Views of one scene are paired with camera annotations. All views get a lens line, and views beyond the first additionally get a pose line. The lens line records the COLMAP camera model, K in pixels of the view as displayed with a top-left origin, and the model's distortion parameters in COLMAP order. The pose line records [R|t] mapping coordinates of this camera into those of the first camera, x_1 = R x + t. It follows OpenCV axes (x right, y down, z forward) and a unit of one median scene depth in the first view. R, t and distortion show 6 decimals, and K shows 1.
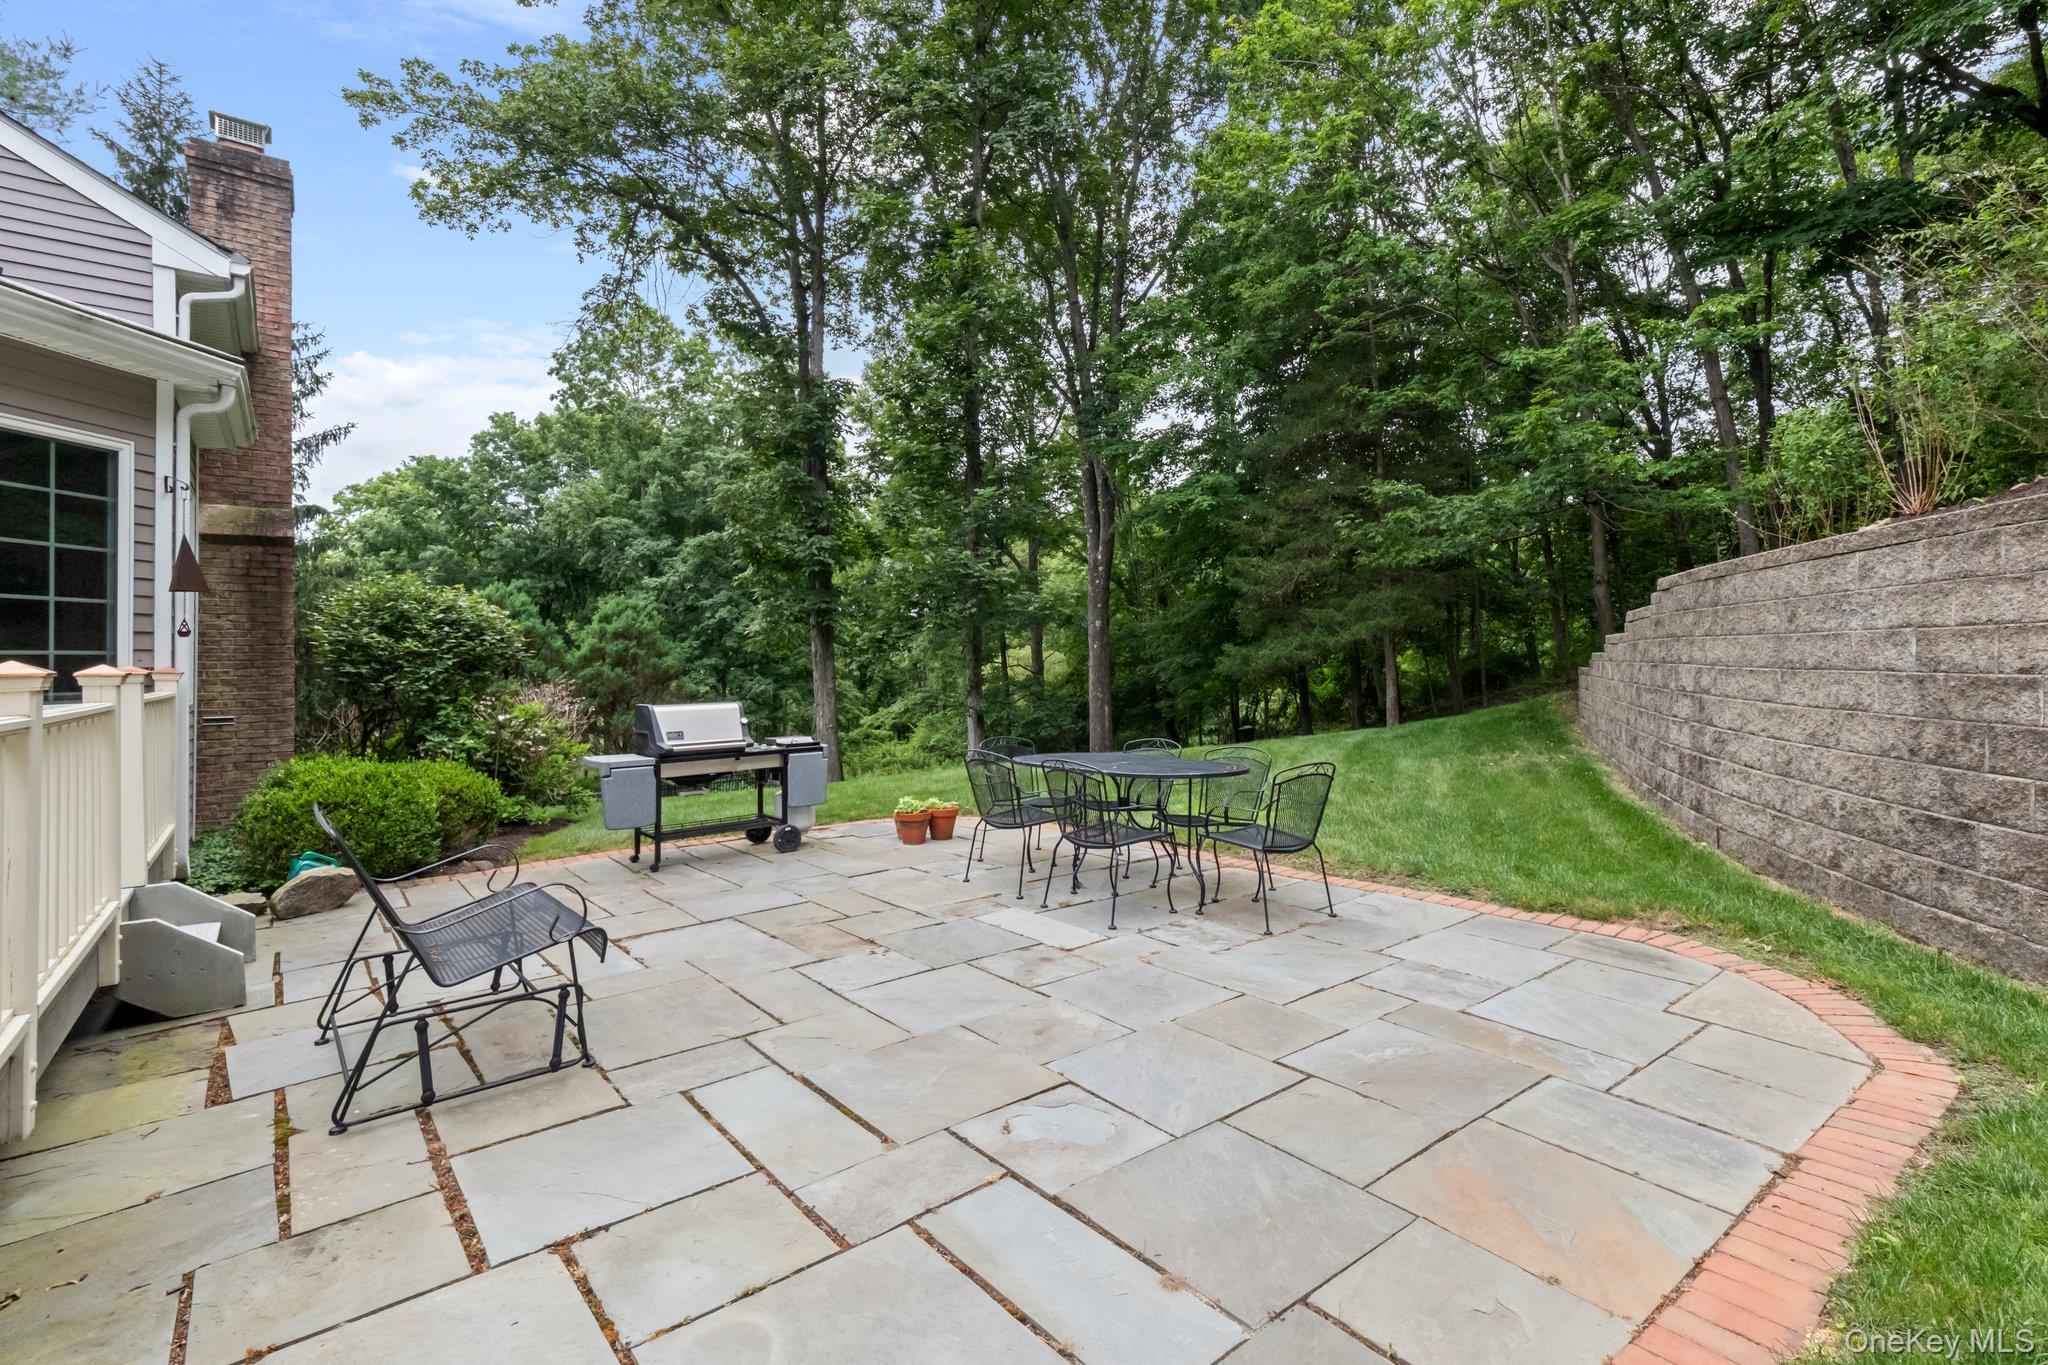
lens RADIAL K [[939.8, 0, 1087.7], [0, 939.8, 660.7], [0, 0, 1]] dist [-0.001257, 0.048783]
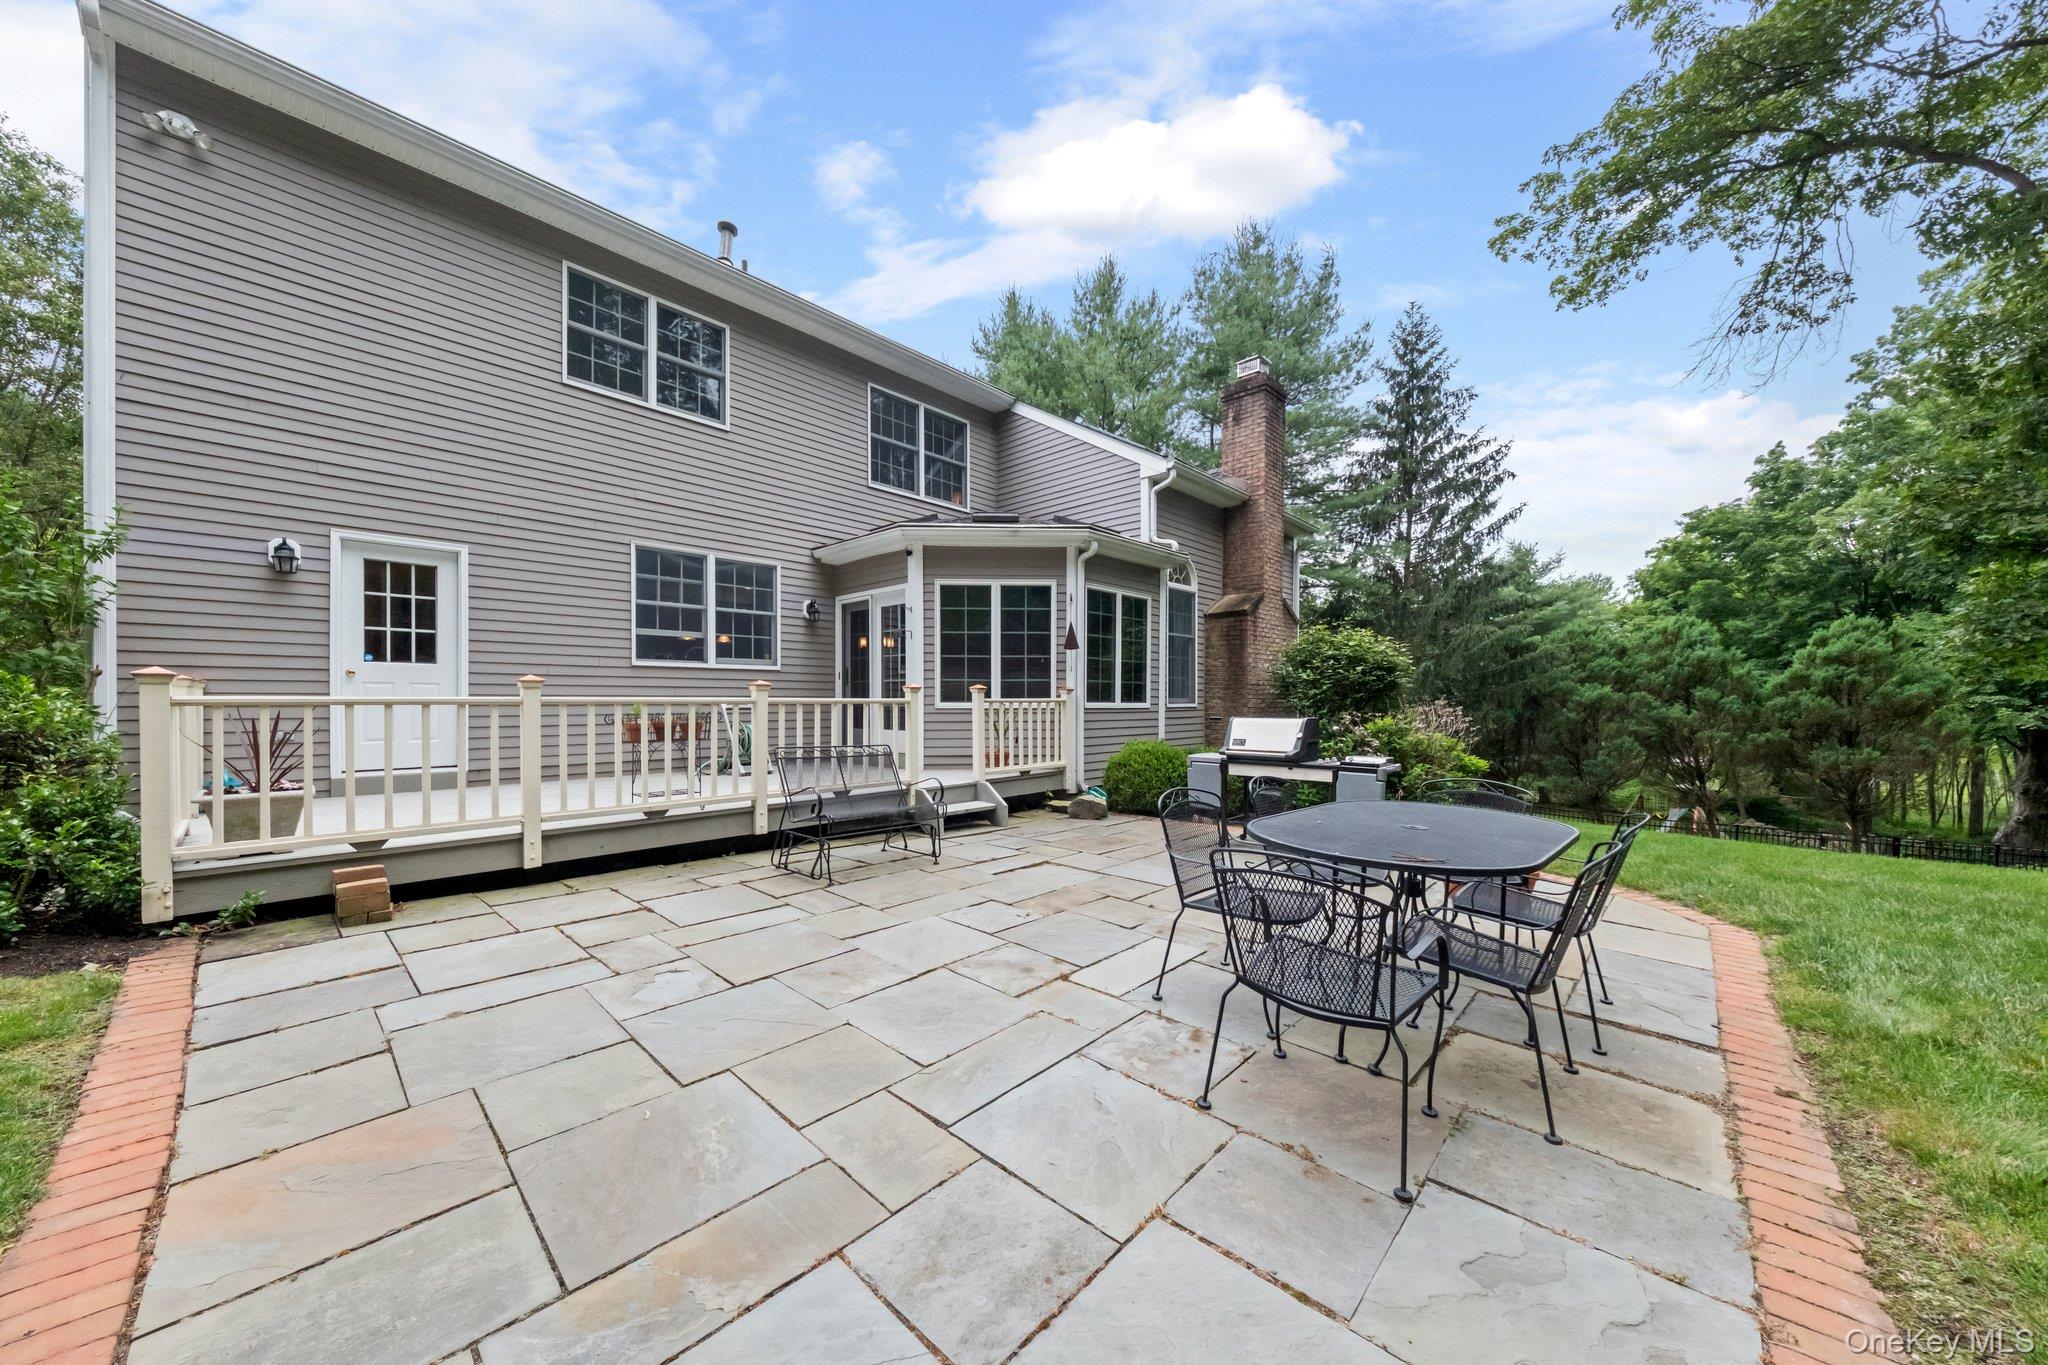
lens RADIAL K [[720.1, 0, 984.1], [0, 720.1, 705.6], [0, 0, 1]] dist [0.018688, 0.000019]
pose [[0.075502, 0.024912, -0.996834, 0.481693], [-0.005367, 0.999684, 0.024577, 0.010362], [0.997131, 0.003494, 0.075612, 0.599558]]
